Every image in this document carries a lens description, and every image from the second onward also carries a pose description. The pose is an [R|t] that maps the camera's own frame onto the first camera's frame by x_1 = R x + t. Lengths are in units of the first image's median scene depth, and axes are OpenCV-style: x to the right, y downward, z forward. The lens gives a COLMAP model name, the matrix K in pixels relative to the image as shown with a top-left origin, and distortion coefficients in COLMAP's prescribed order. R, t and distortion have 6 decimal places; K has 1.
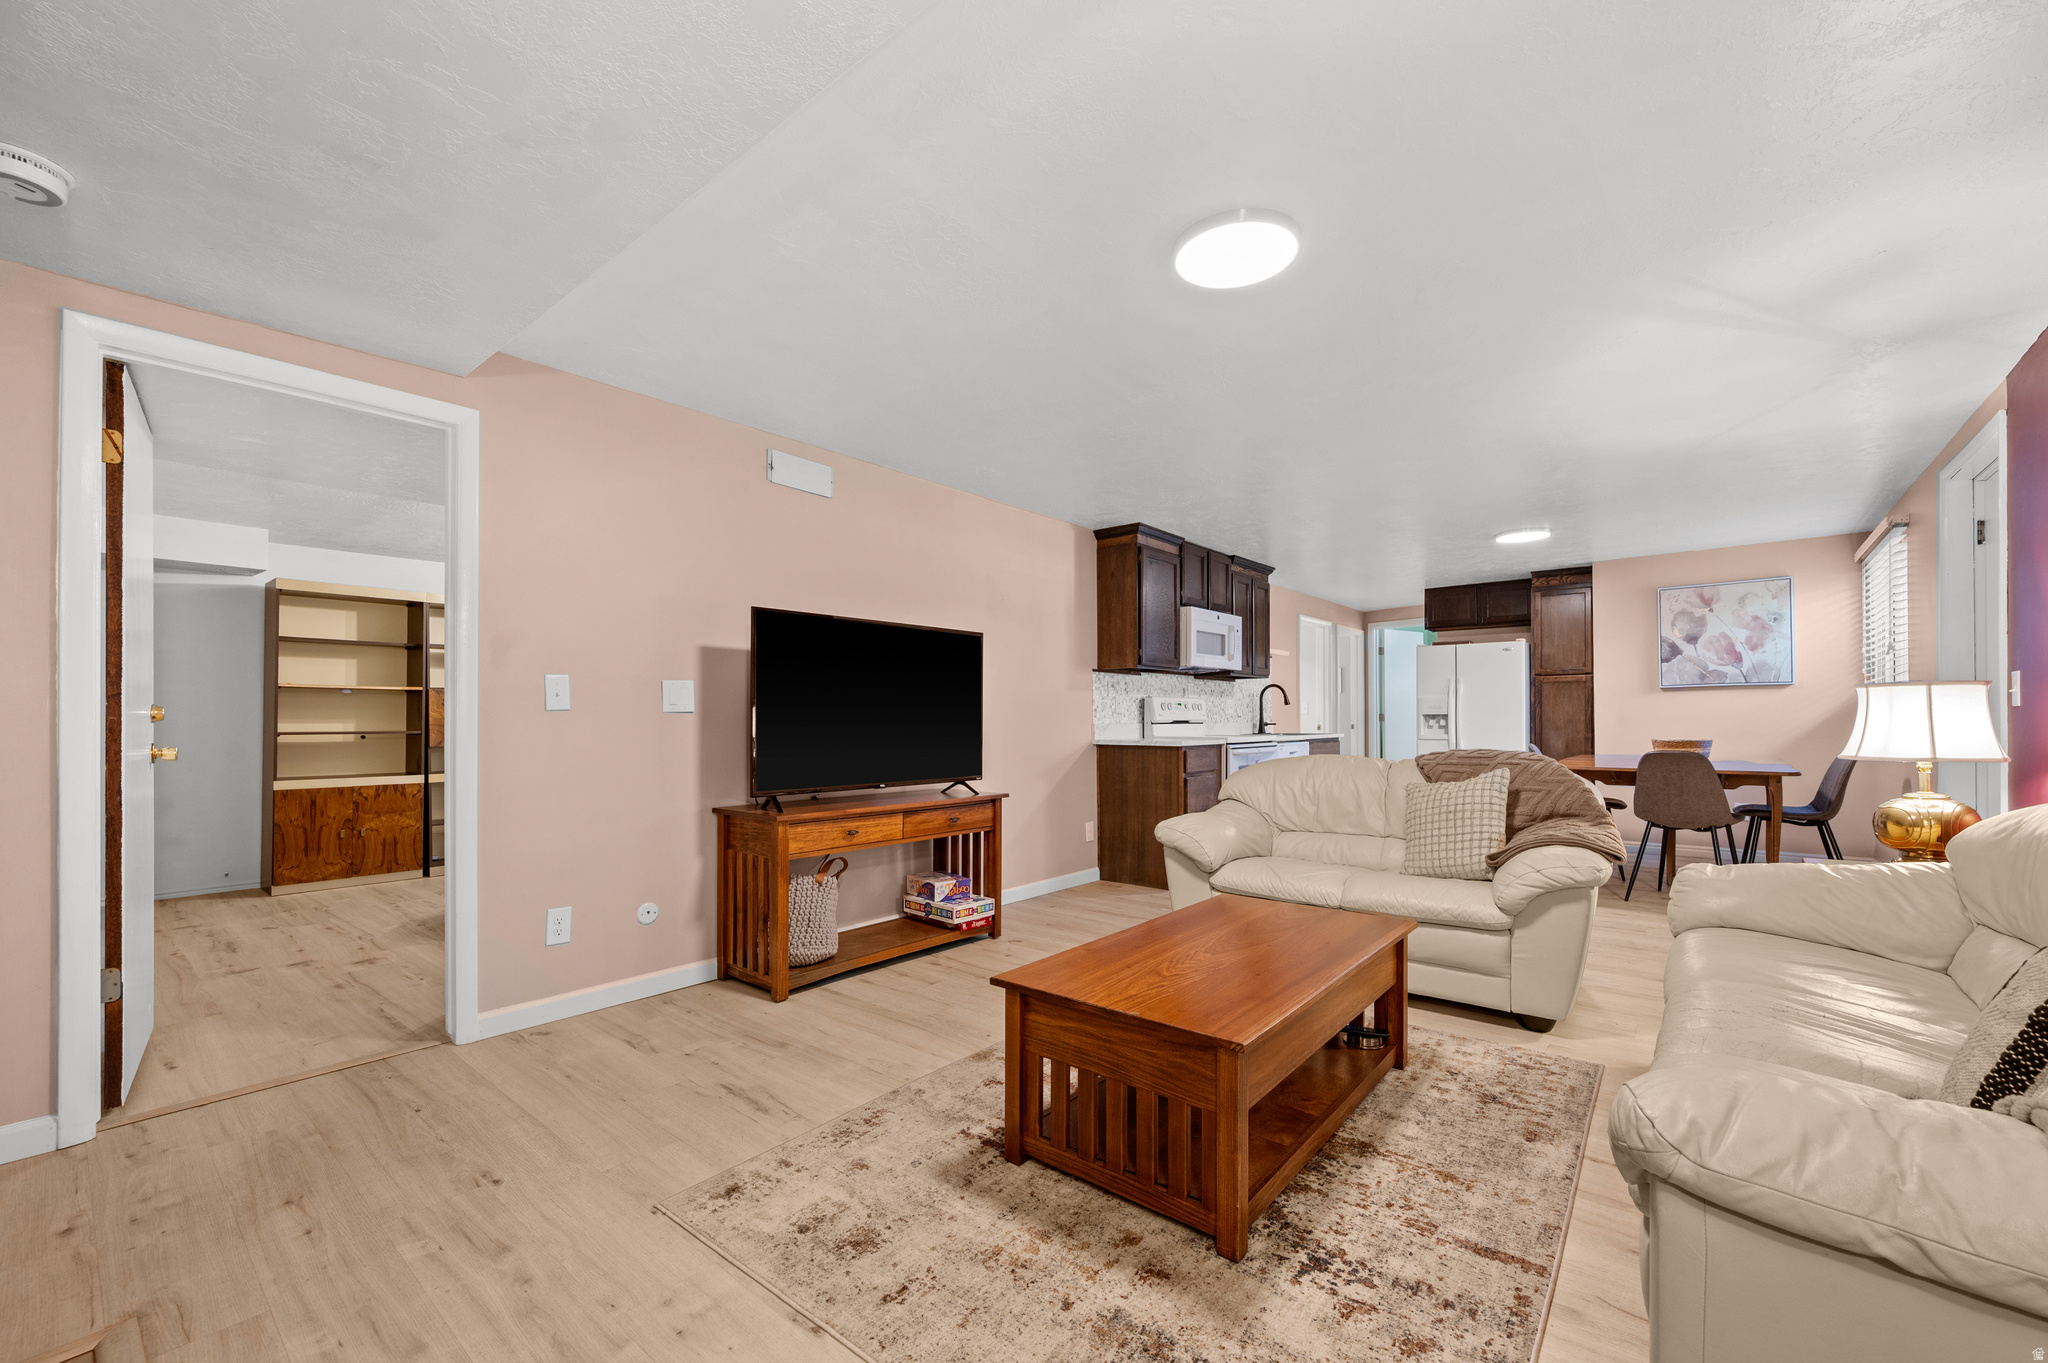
lens RADIAL K [[823.9, 0, 1028.0], [0, 823.9, 711.5], [0, 0, 1]] dist [-0.001616, -0.000035]
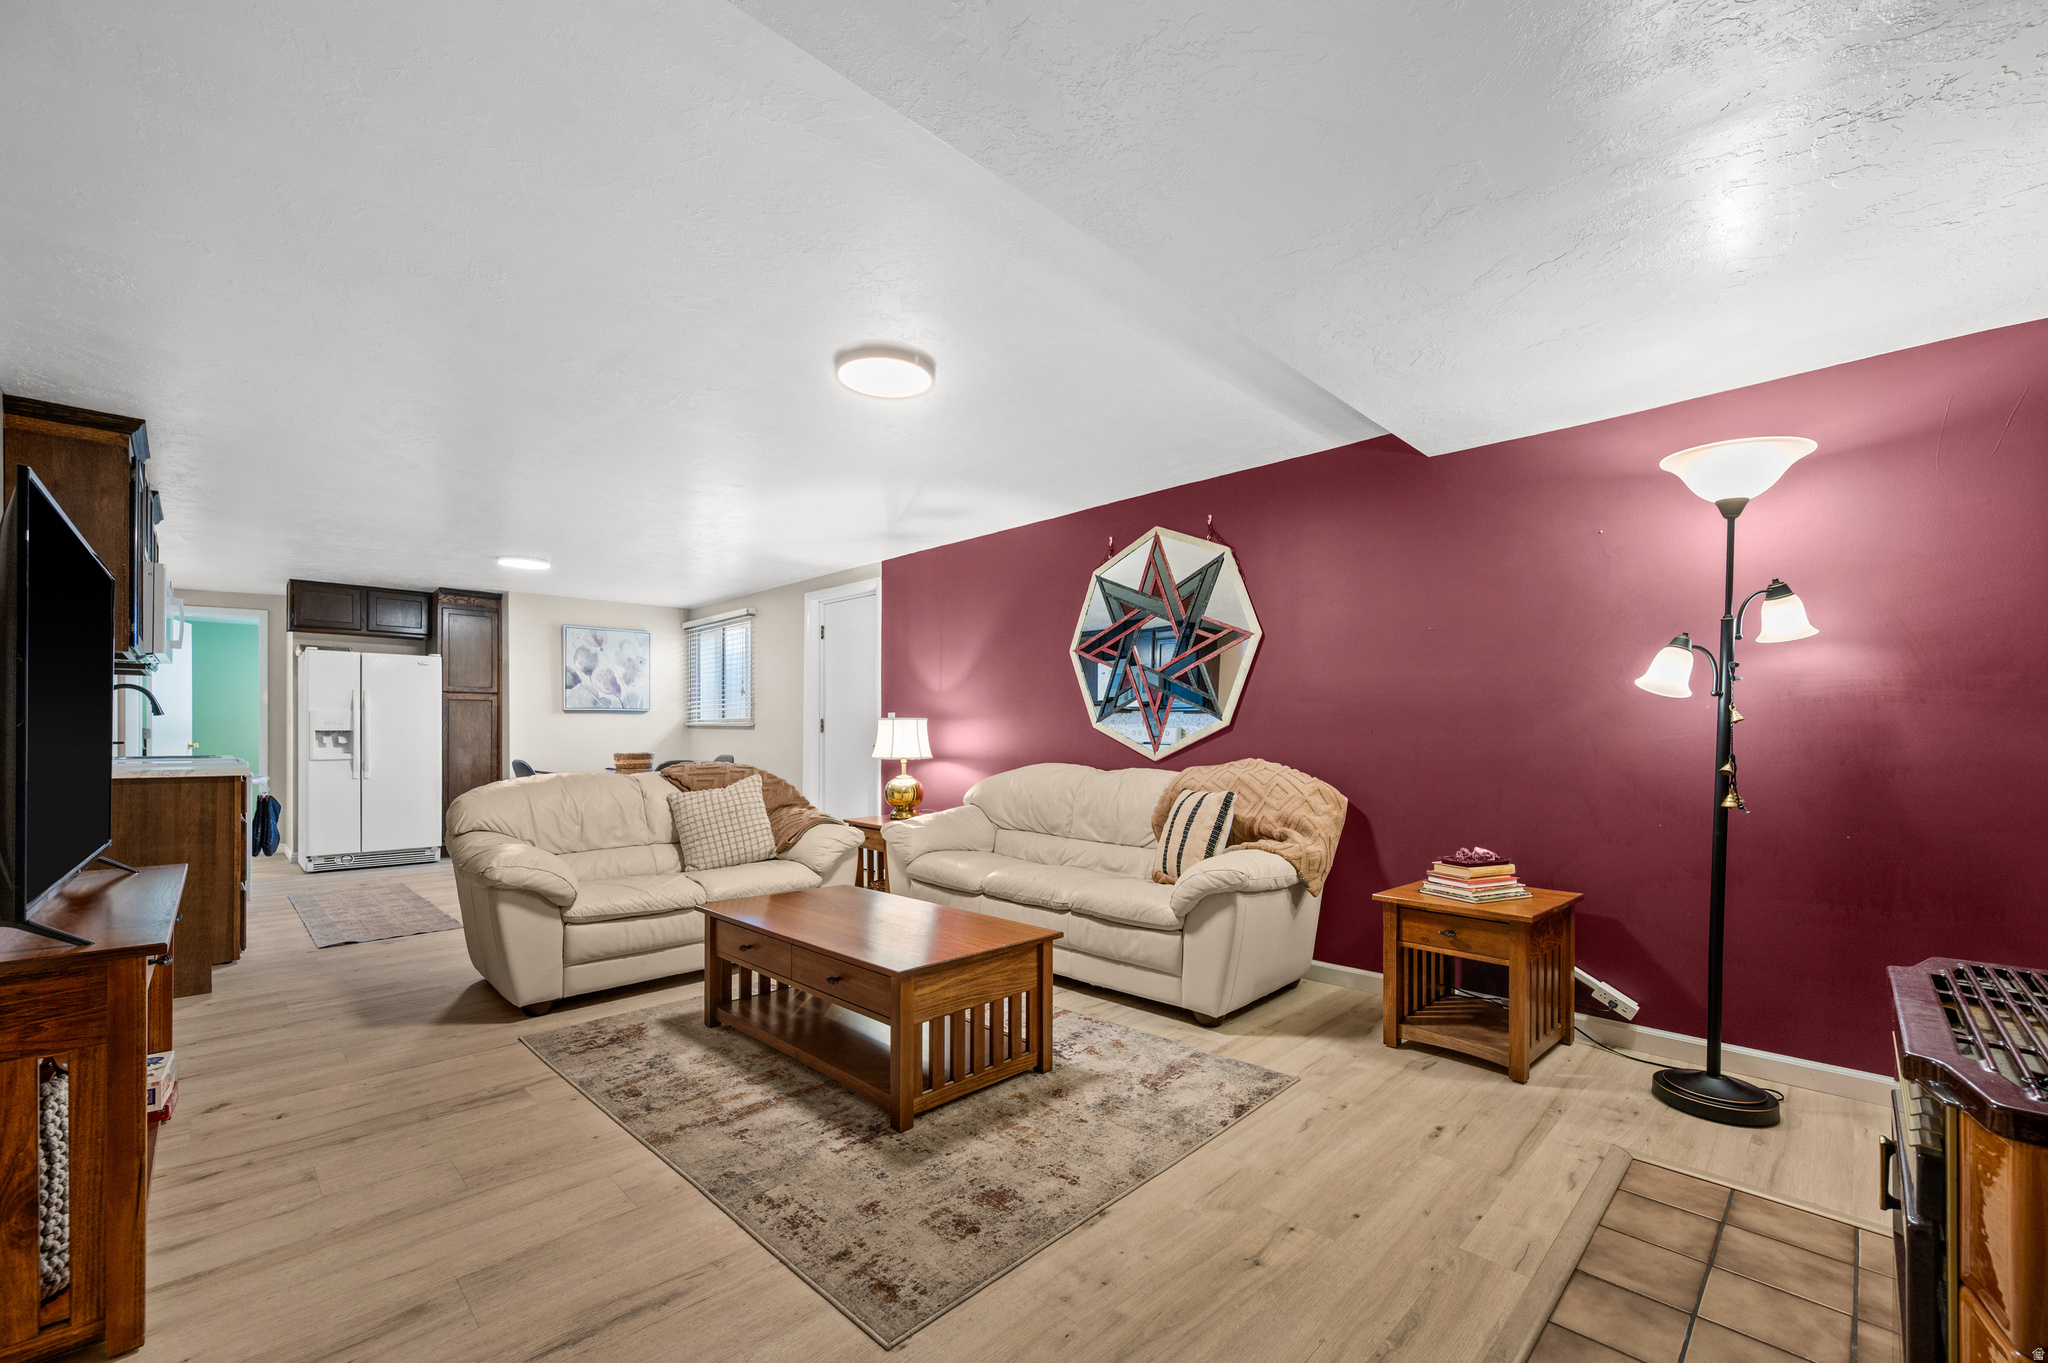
lens RADIAL K [[834.4, 0, 1030.1], [0, 834.4, 734.5], [0, 0, 1]] dist [-0.000329, 0.000016]
pose [[0.091675, 0.004262, 0.995780, -0.368947], [-0.011042, 0.999934, -0.003263, 0.002723], [-0.995728, -0.010696, 0.091716, 0.236268]]
